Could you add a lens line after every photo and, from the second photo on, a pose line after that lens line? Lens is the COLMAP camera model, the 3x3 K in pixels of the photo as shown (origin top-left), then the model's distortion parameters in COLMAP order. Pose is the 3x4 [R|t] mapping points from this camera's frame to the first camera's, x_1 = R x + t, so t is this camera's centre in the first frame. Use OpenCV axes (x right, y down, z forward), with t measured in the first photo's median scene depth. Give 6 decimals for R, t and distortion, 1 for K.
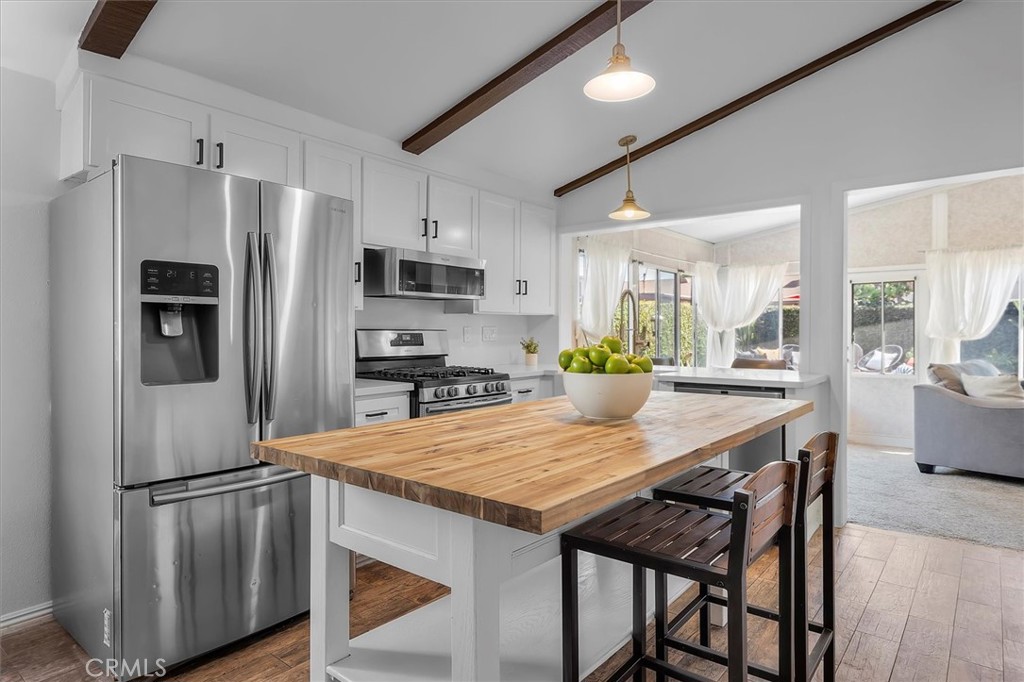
lens RADIAL K [[583.8, 0, 514.3], [0, 583.8, 333.5], [0, 0, 1]] dist [0.004790, 0.000932]
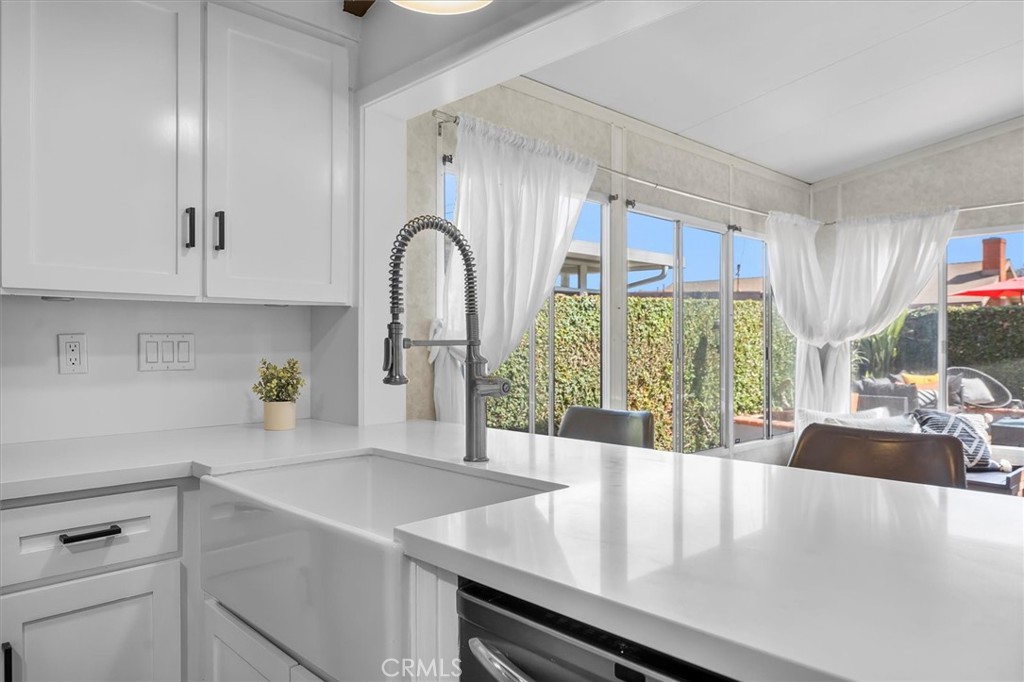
lens RADIAL K [[682.4, 0, 517.6], [0, 682.4, 344.3], [0, 0, 1]] dist [0.001858, 0.004073]
pose [[0.991761, 0.004254, -0.128032, 0.246876], [-0.004563, 0.999987, -0.002122, -0.004469], [0.128021, 0.002689, 0.991768, 0.541805]]
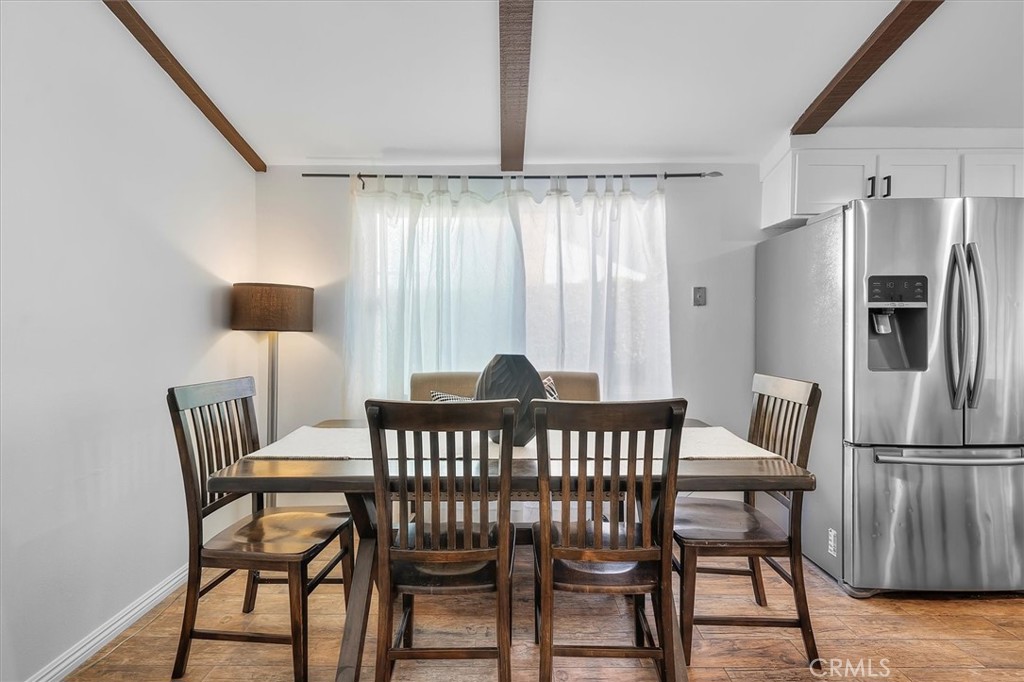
lens RADIAL K [[460.6, 0, 514.1], [0, 460.6, 332.4], [0, 0, 1]] dist [0.002028, -0.000333]
pose [[0.630390, 0.003823, -0.776269, -0.134981], [-0.004949, 0.999987, 0.000906, 0.002198], [0.776263, 0.003271, 0.630401, -0.117866]]
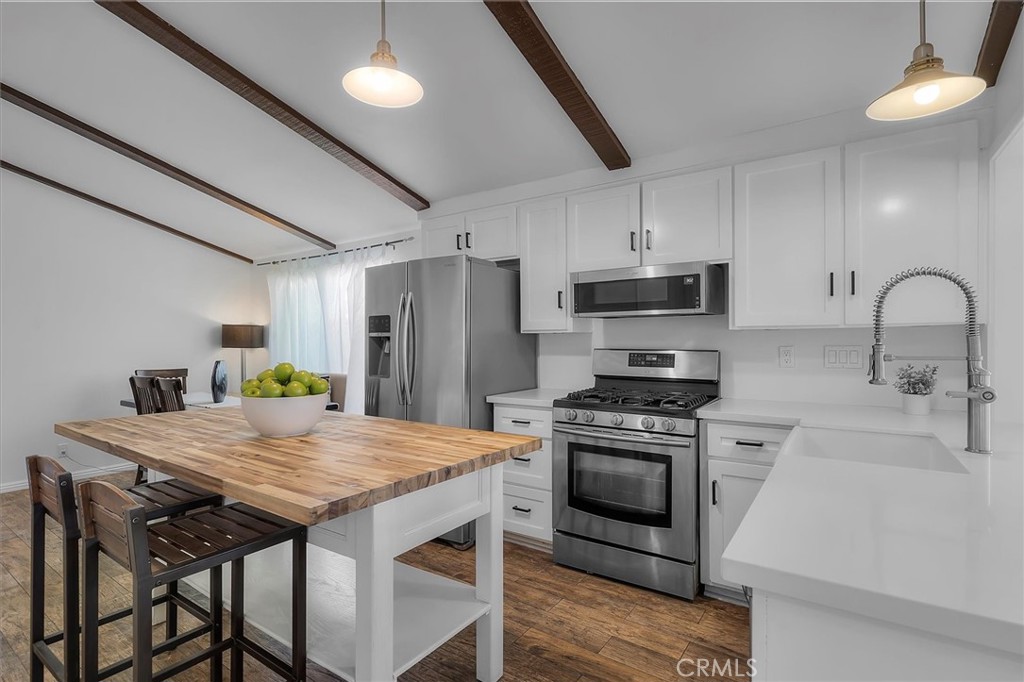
lens RADIAL K [[487.8, 0, 518.1], [0, 487.8, 341.3], [0, 0, 1]] dist [0.016585, 0.000136]
pose [[0.086607, 0.000908, -0.996242, 0.462453], [-0.002436, 0.999997, 0.000700, -0.015864], [0.996240, 0.002366, 0.086609, 0.561805]]
